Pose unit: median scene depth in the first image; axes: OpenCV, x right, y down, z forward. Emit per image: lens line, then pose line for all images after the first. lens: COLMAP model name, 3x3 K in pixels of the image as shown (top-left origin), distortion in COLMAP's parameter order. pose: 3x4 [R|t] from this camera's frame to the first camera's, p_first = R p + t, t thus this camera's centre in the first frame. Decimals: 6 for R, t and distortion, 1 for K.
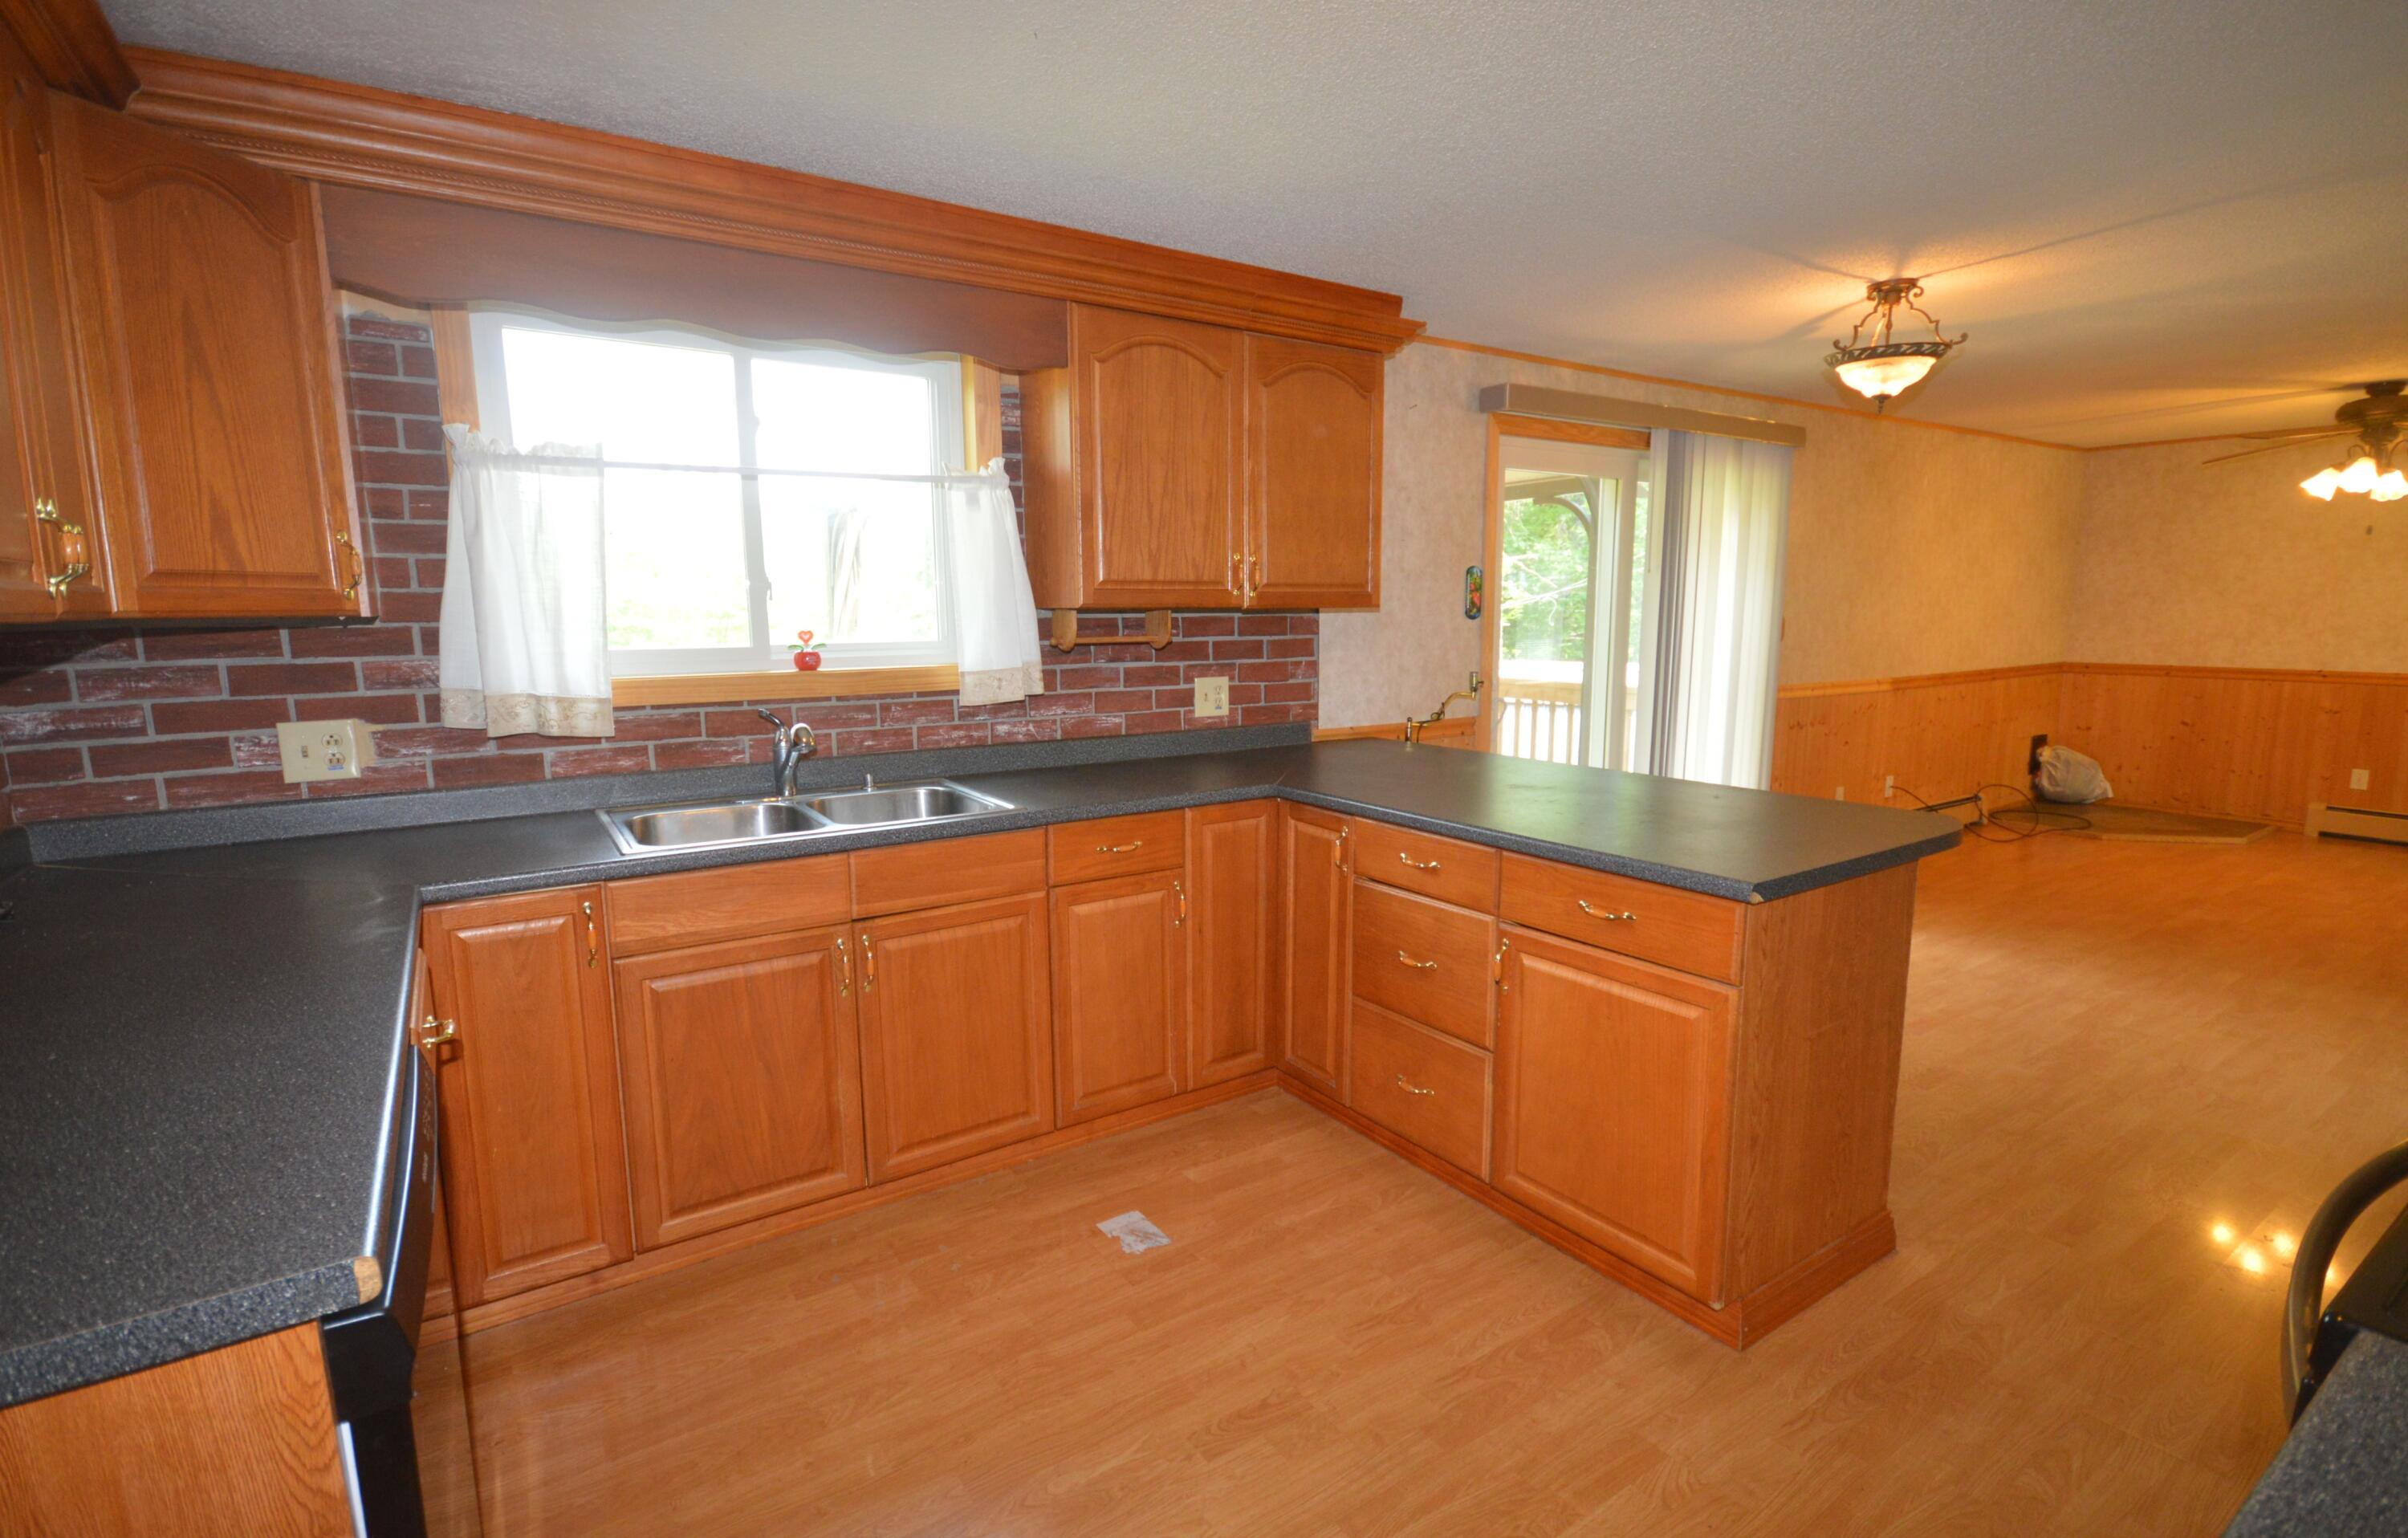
lens RADIAL K [[1101.4, 0, 1196.2], [0, 1101.4, 782.2], [0, 0, 1]] dist [0.000020, -0.003621]
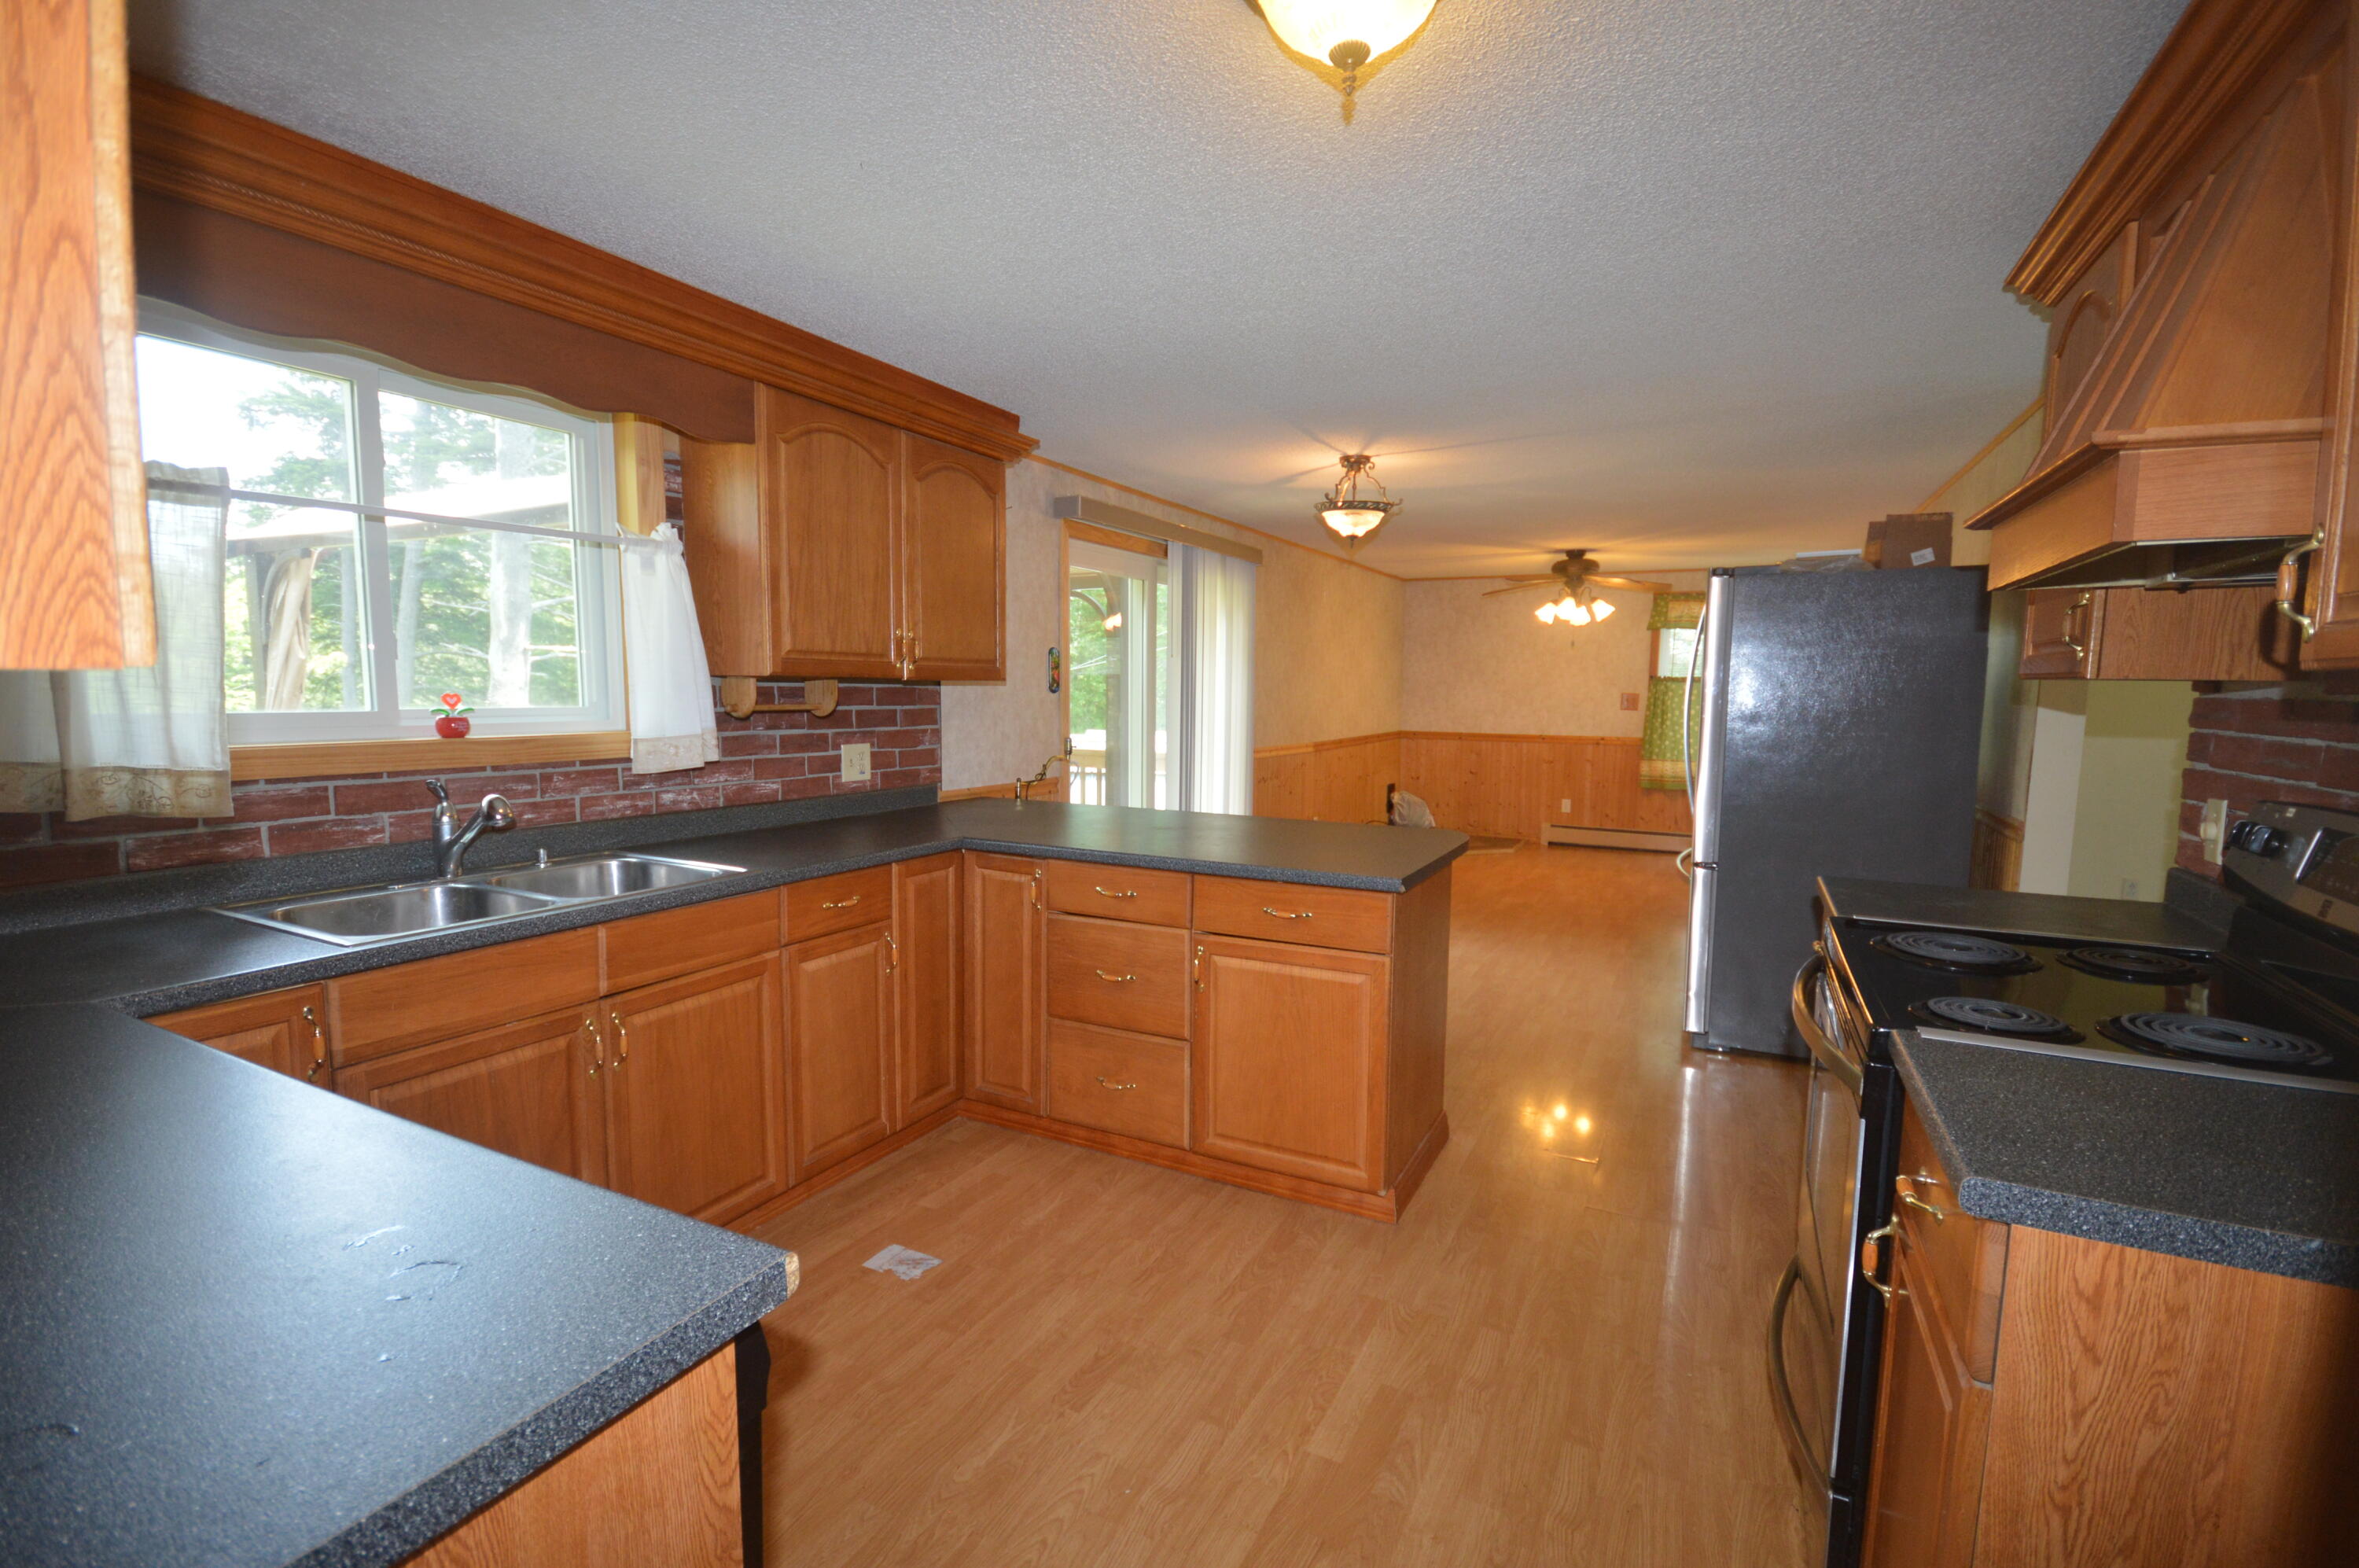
lens RADIAL K [[1050.0, 0, 1172.7], [0, 1050.0, 797.0], [0, 0, 1]] dist [-0.001459, -0.000113]
pose [[0.875095, -0.033985, 0.482757, -0.254539], [0.058707, 0.997619, -0.036189, 0.012156], [-0.480378, 0.060010, 0.875006, -0.029287]]
